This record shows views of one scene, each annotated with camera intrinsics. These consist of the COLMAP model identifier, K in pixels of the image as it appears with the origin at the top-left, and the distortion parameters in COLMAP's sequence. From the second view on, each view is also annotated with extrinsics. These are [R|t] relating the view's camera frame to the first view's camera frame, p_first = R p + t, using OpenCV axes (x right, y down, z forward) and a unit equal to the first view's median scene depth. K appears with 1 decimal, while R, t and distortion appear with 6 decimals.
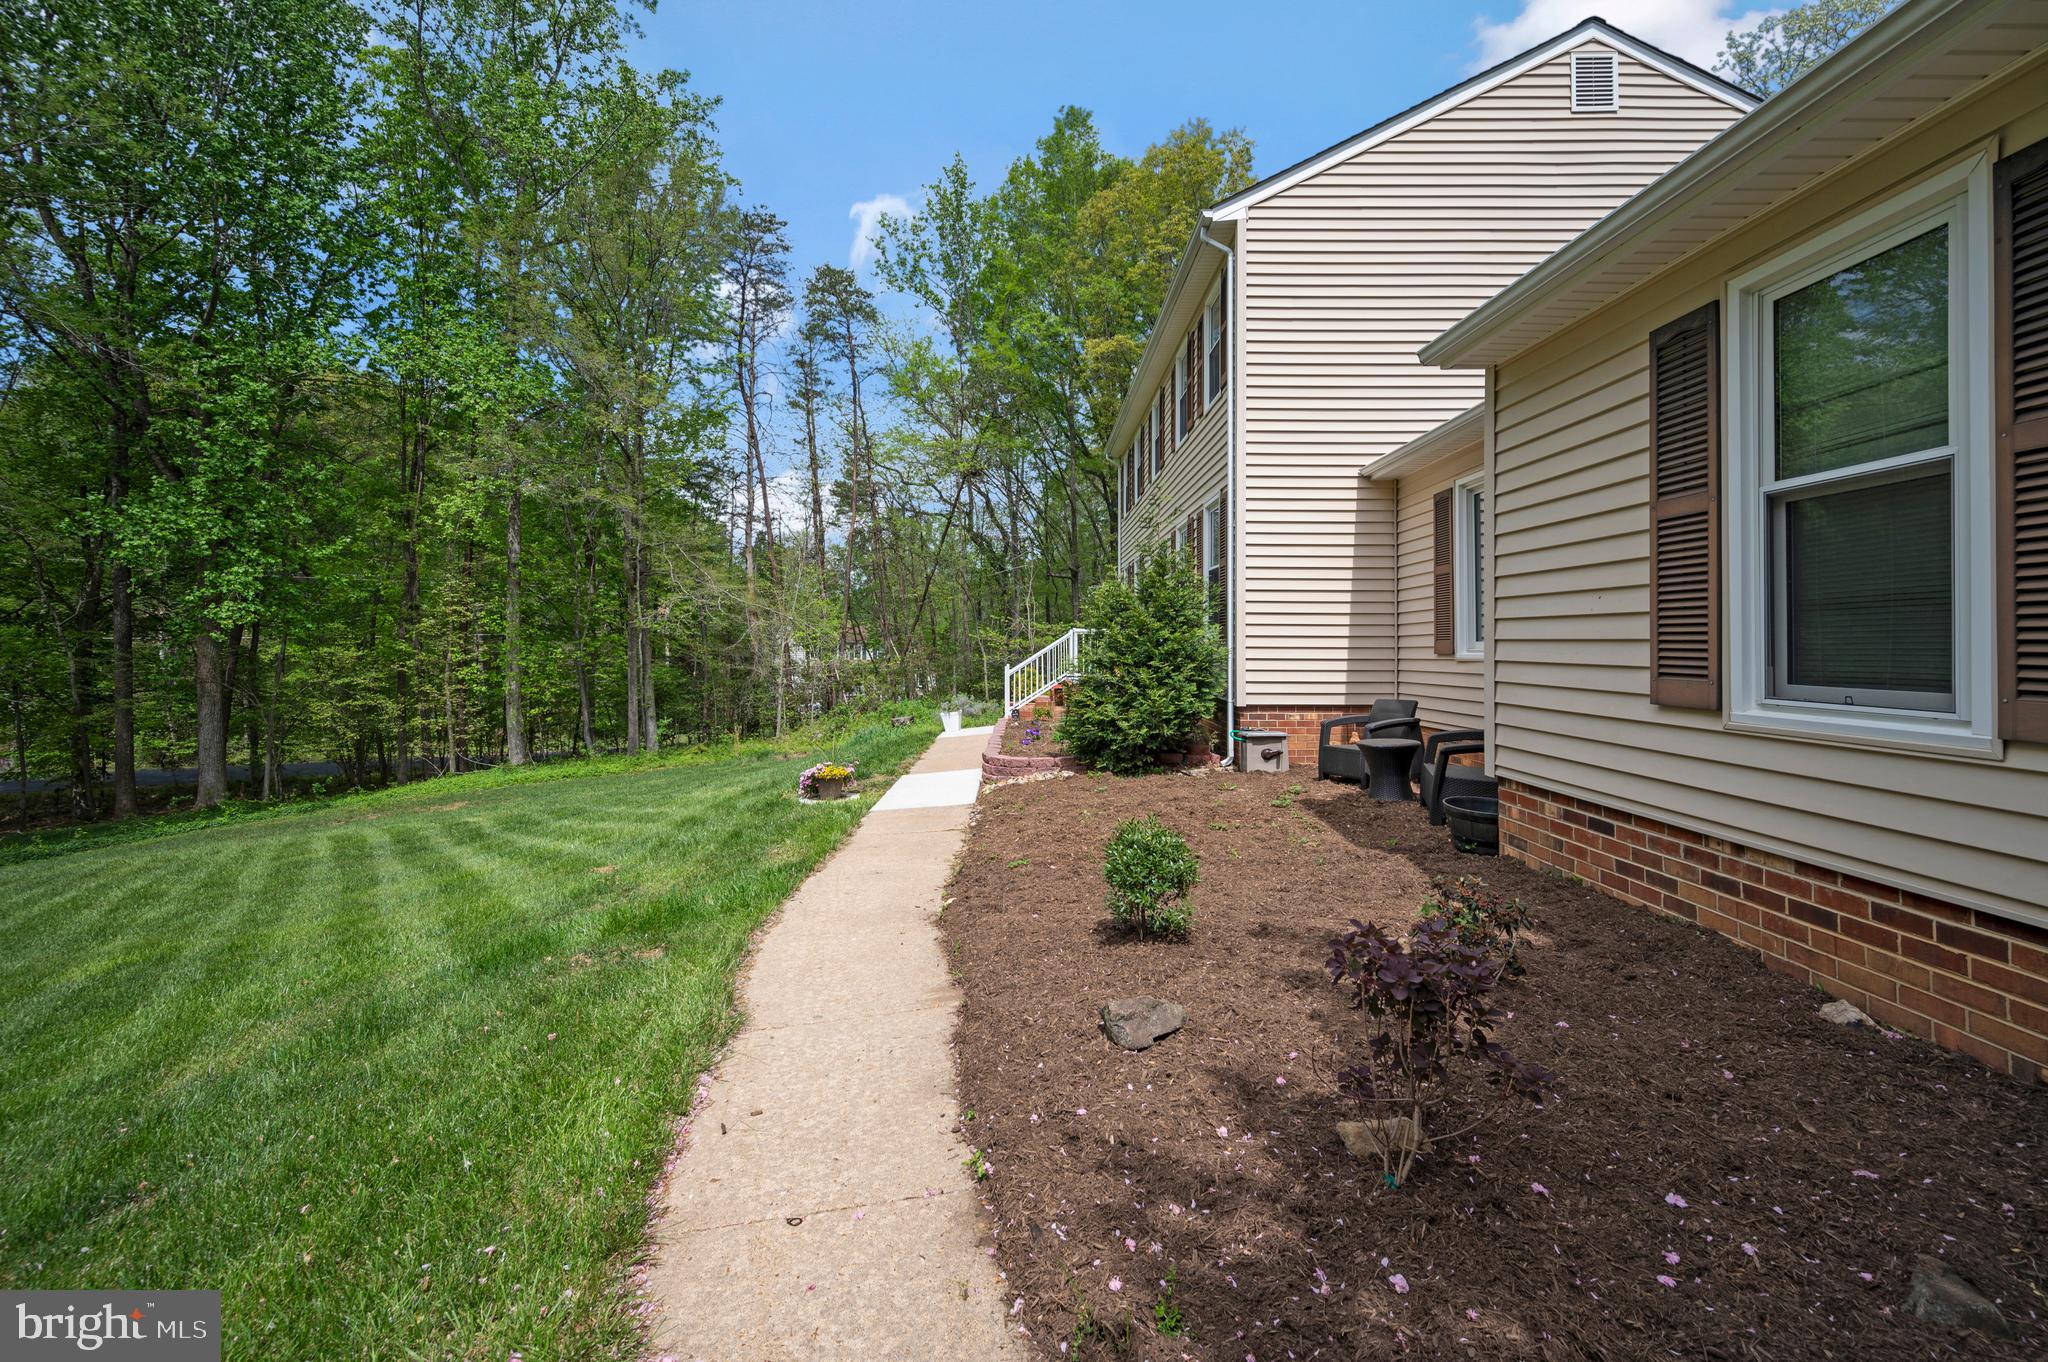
lens RADIAL K [[839.1, 0, 1023.5], [0, 839.1, 630.3], [0, 0, 1]] dist [0.000847, -0.000163]
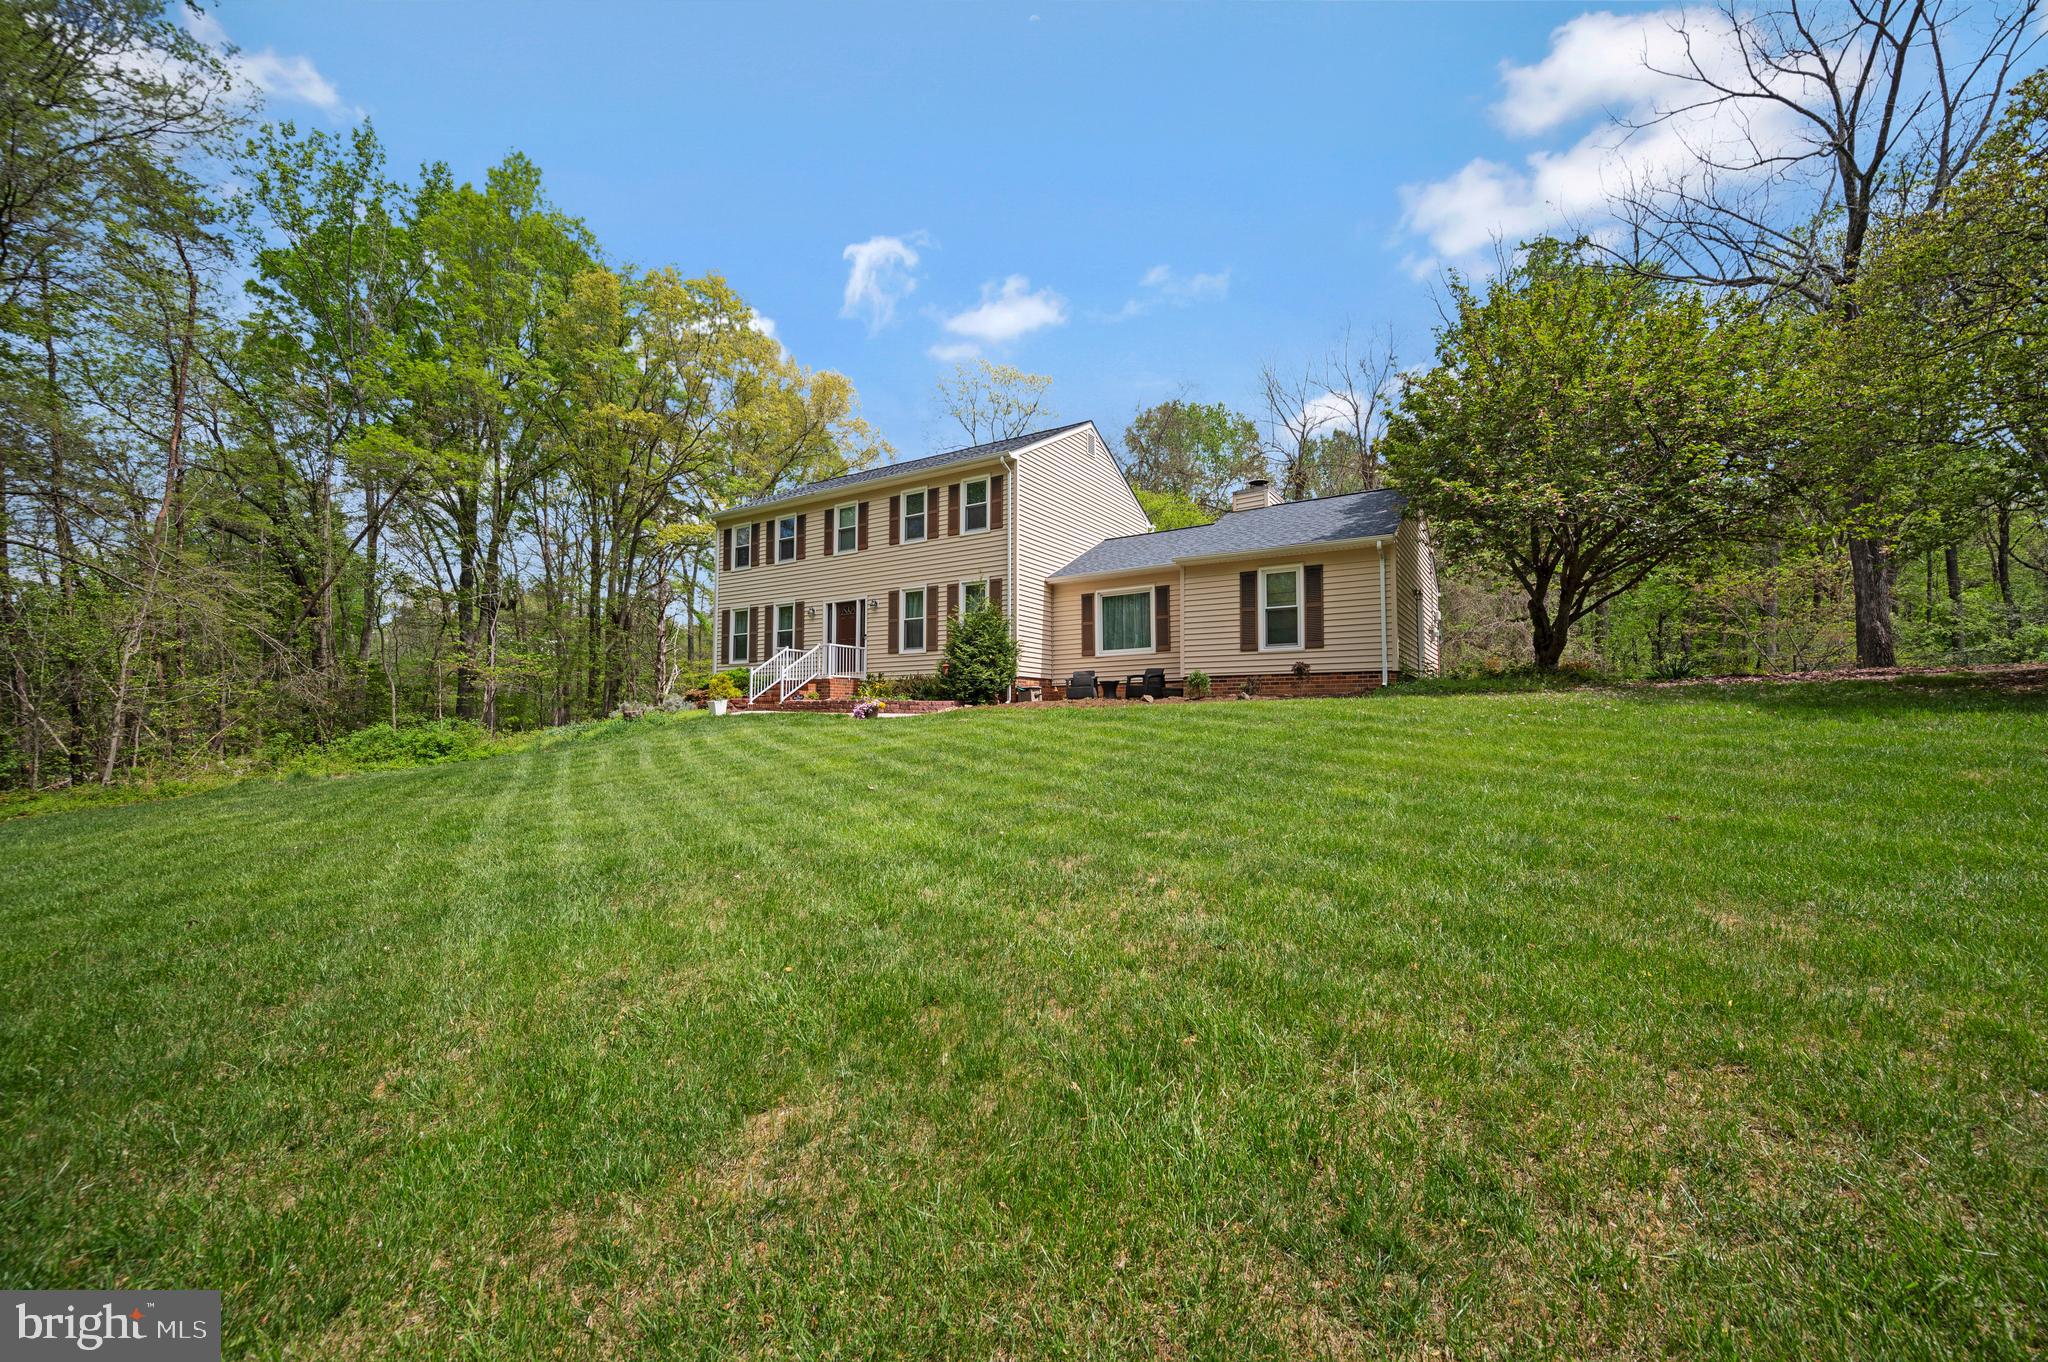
lens RADIAL K [[809.1, 0, 1027.2], [0, 809.1, 682.7], [0, 0, 1]] dist [-0.002334, 0.002109]
pose [[0.533393, 0.039988, 0.844922, -1.759107], [-0.014482, 0.999167, -0.038146, 0.214909], [-0.845744, 0.008110, 0.533528, -0.191393]]
